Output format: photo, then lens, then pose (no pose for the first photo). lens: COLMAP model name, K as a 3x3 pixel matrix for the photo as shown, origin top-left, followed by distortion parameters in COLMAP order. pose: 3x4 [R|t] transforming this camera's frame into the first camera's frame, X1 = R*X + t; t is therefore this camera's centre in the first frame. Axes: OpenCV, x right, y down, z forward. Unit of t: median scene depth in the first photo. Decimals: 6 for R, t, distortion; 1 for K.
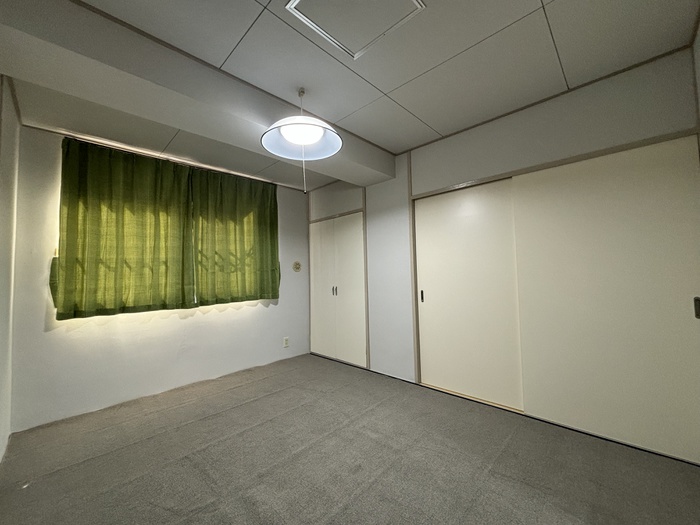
lens RADIAL K [[283.1, 0, 352.1], [0, 283.1, 259.0], [0, 0, 1]] dist [0.001793, 0.000279]
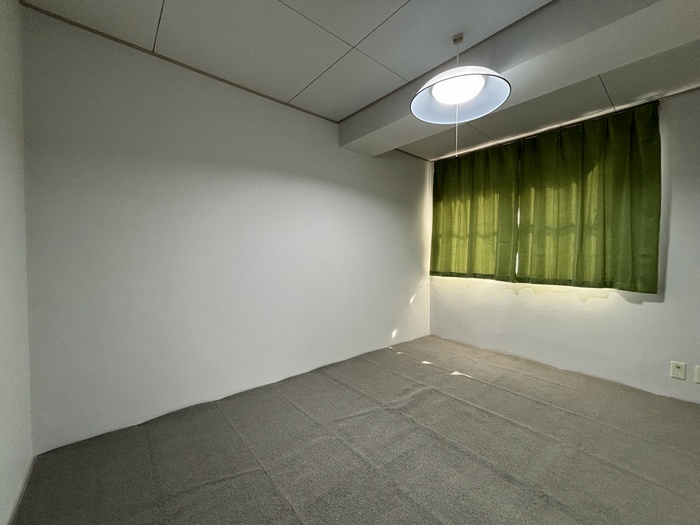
lens RADIAL K [[283.1, 0, 352.1], [0, 283.1, 259.0], [0, 0, 1]] dist [0.001793, 0.000279]
pose [[-0.090876, 0.055846, -0.994295, 0.484228], [0.049012, 0.997467, 0.051545, 0.005076], [0.994655, -0.044048, -0.093383, 0.512013]]
